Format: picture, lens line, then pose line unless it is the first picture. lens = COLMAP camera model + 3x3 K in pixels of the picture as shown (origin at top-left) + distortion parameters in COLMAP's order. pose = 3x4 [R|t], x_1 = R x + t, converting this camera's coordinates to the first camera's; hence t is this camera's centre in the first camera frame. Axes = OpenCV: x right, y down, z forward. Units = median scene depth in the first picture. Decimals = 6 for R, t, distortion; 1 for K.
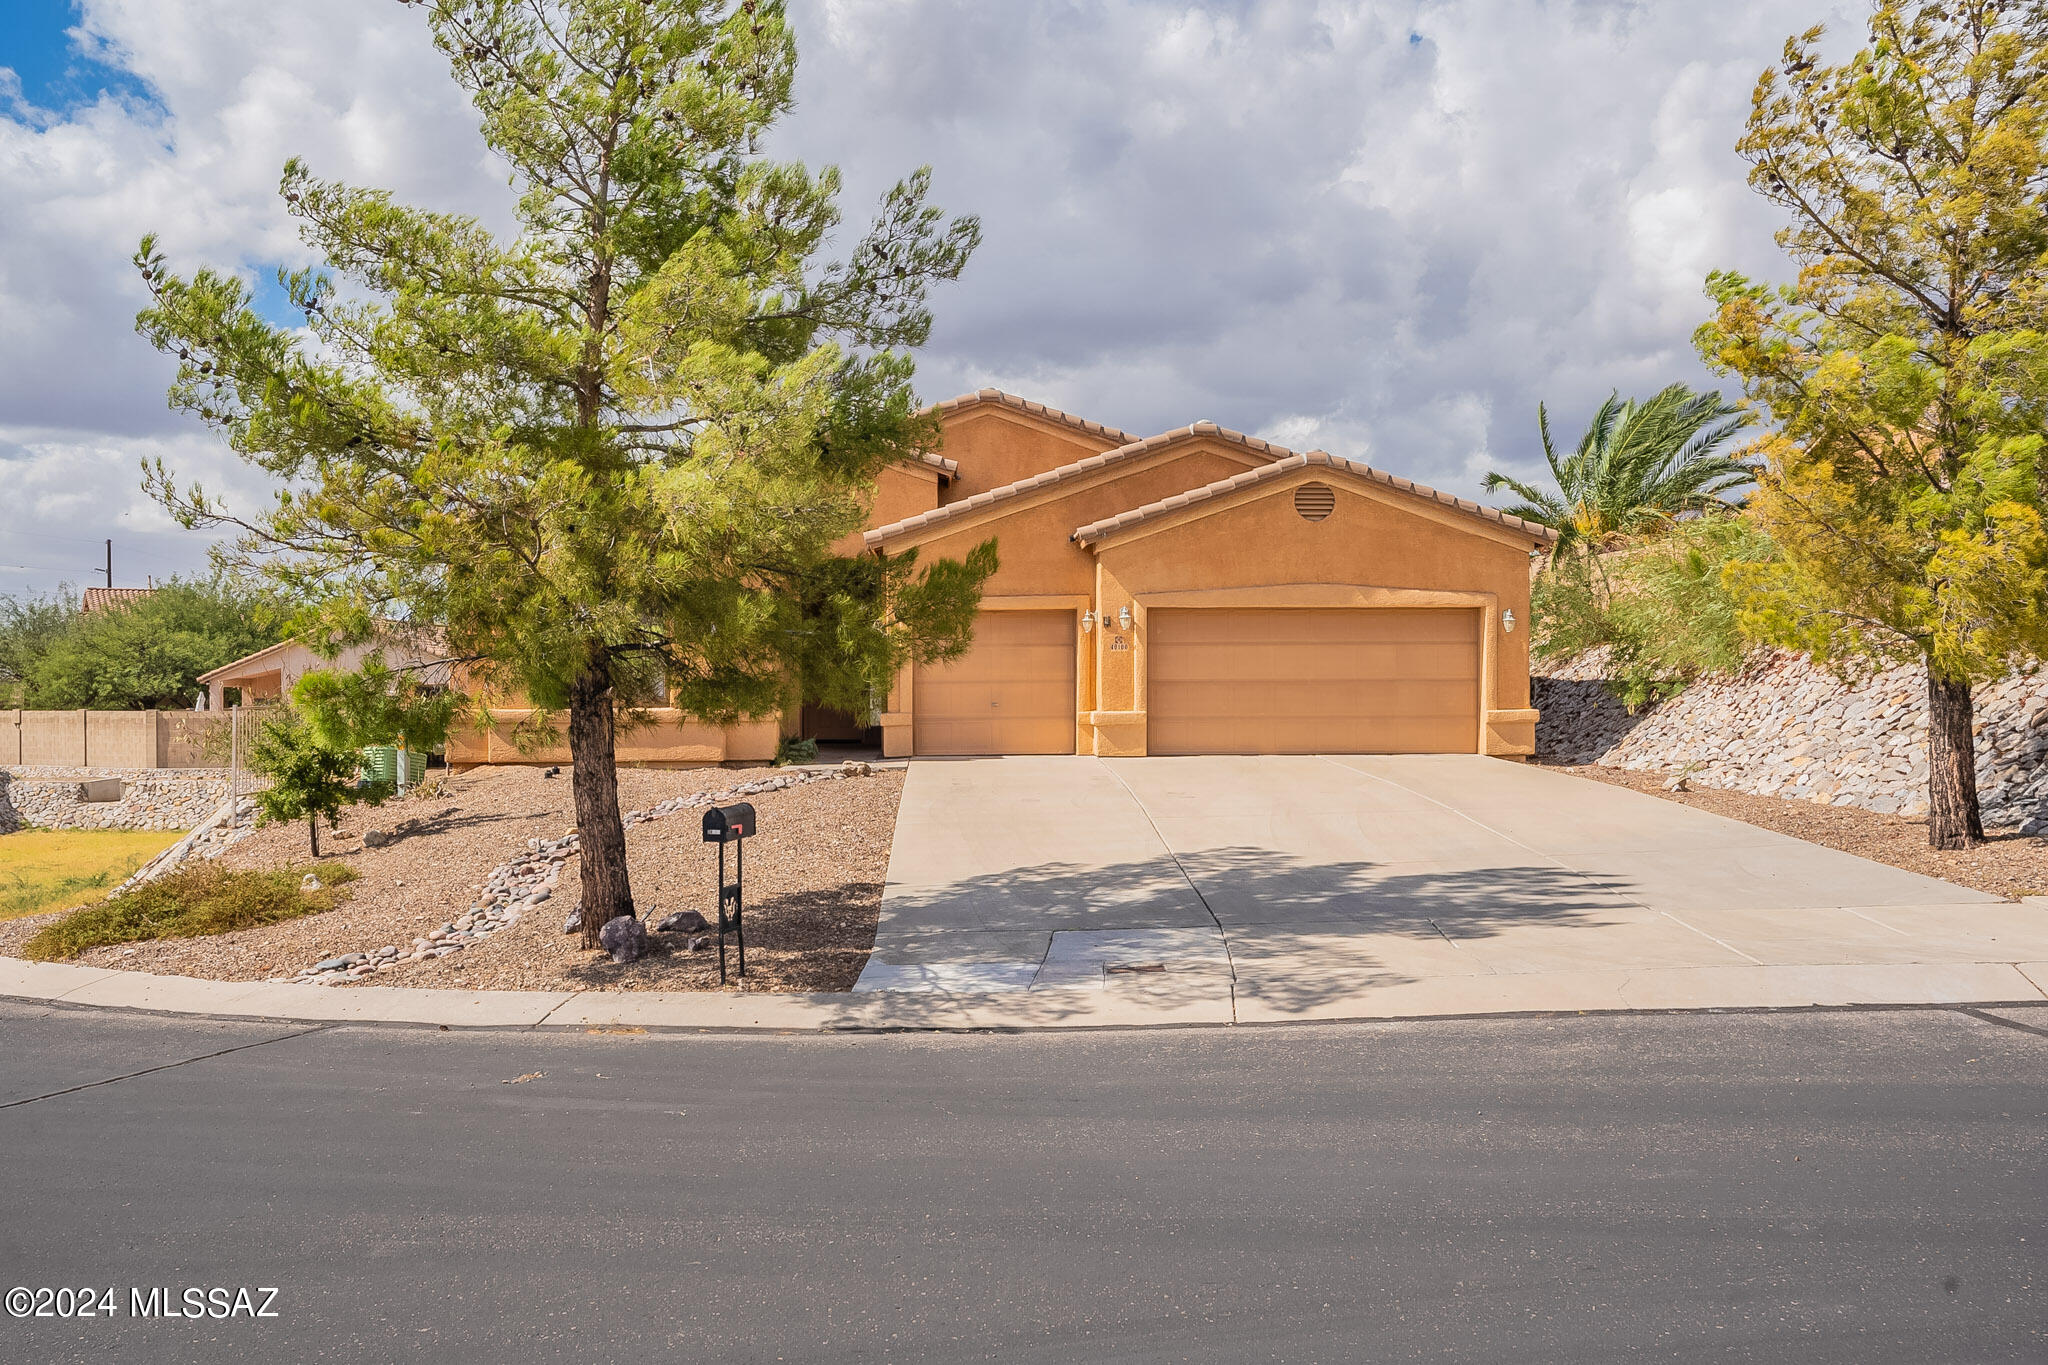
lens RADIAL K [[1718.8, 0, 1024.0], [0, 1718.8, 682.5], [0, 0, 1]] dist [-0.001166, -0.000771]
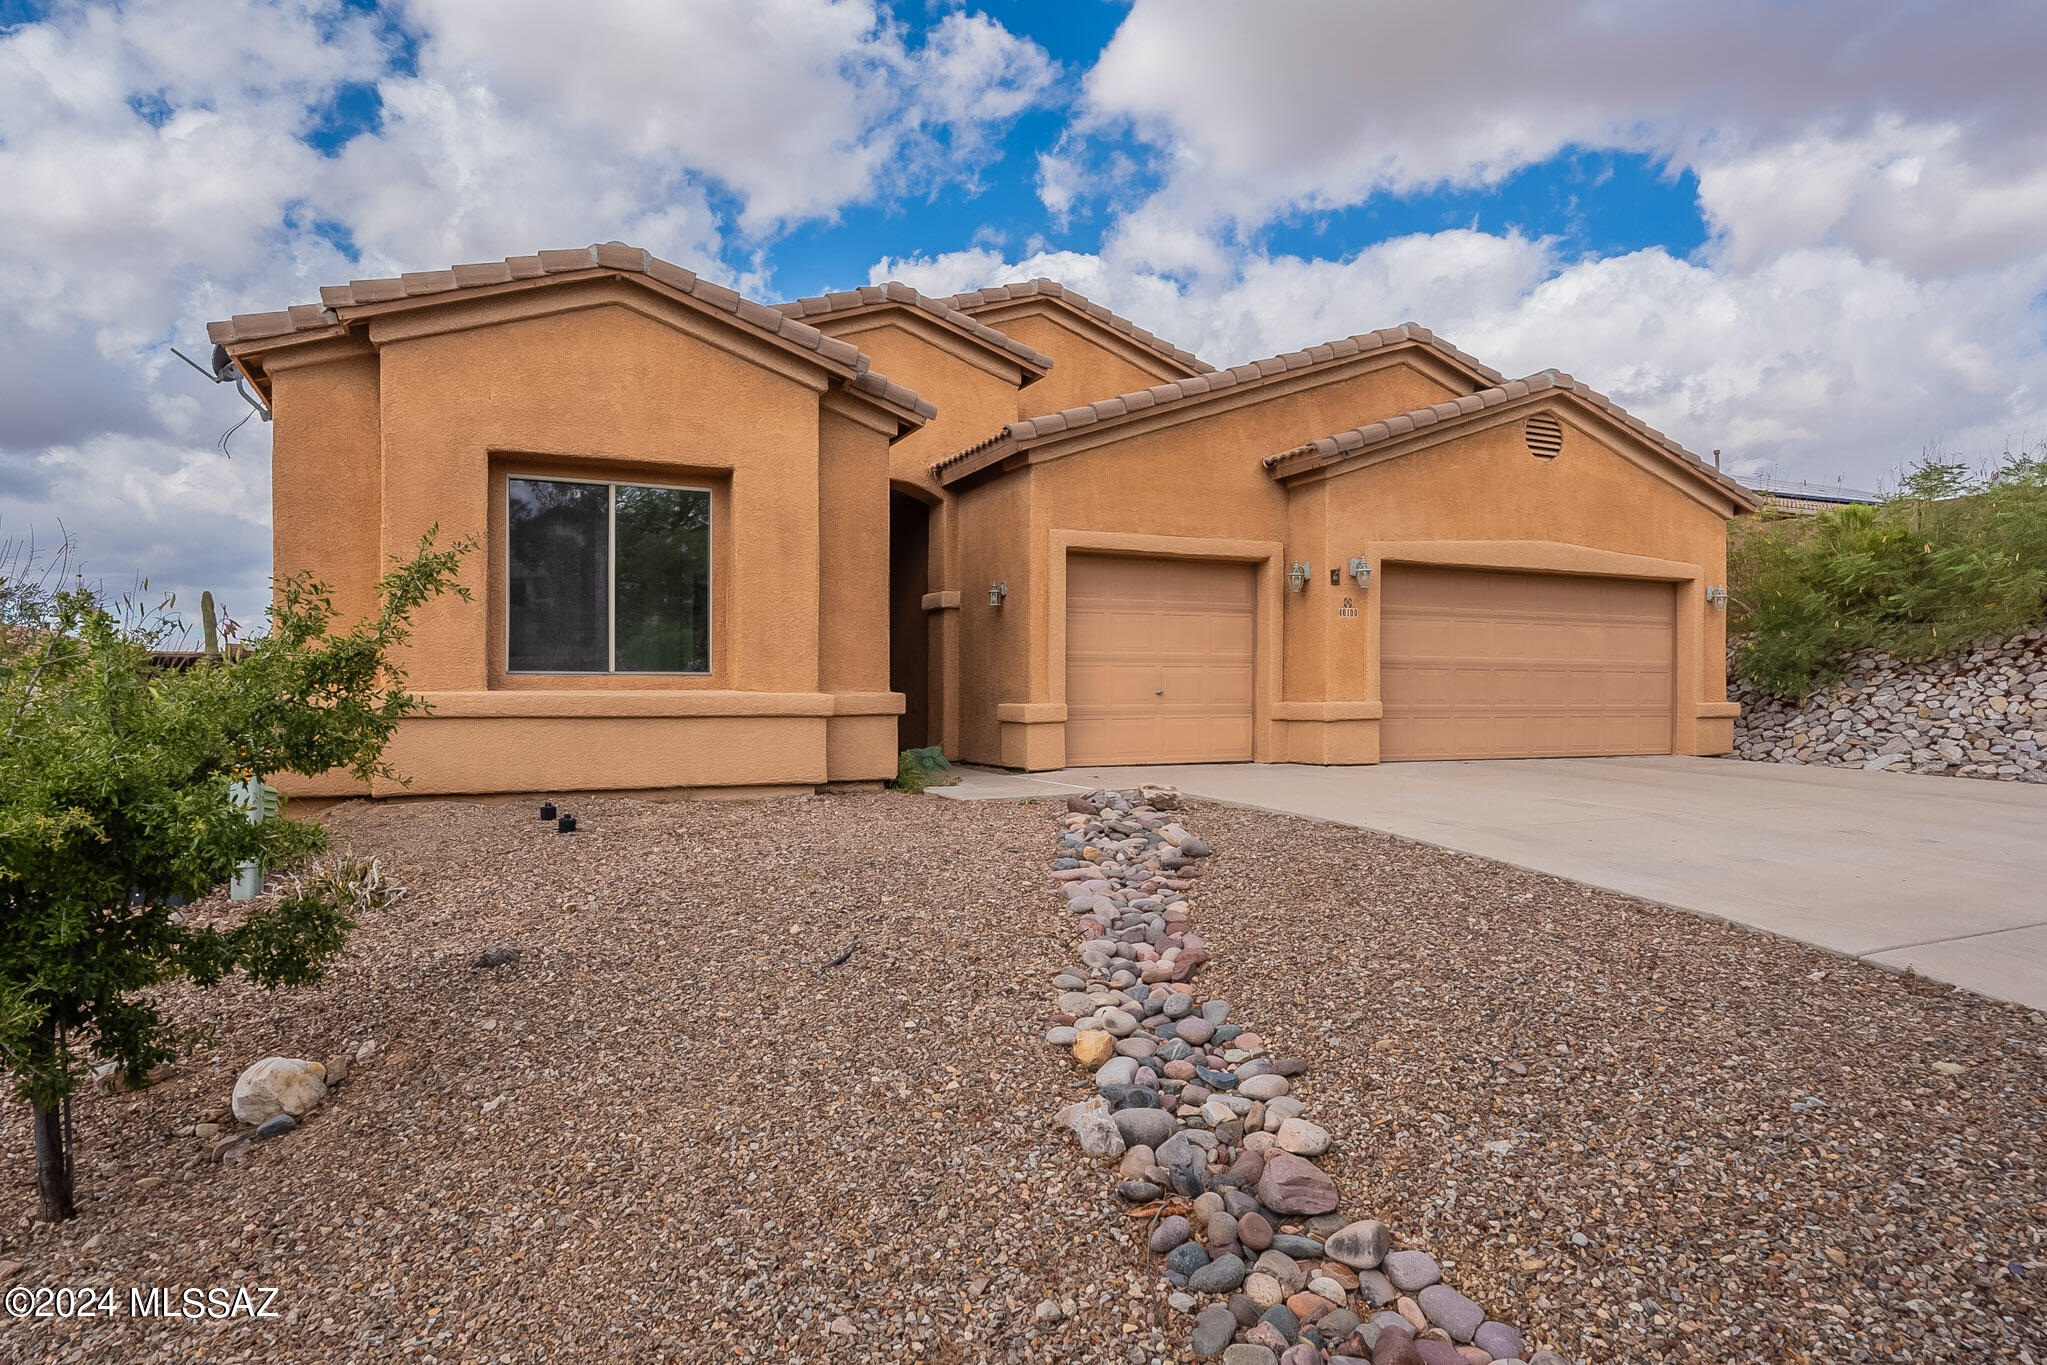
lens RADIAL K [[1232.4, 0, 1023.5], [0, 1232.4, 682.5], [0, 0, 1]] dist [0.001263, 0.000590]
pose [[0.933895, 0.013089, 0.357307, -0.253197], [-0.009265, 0.999880, -0.012412, 0.015668], [-0.357427, 0.008282, 0.933904, 0.568365]]
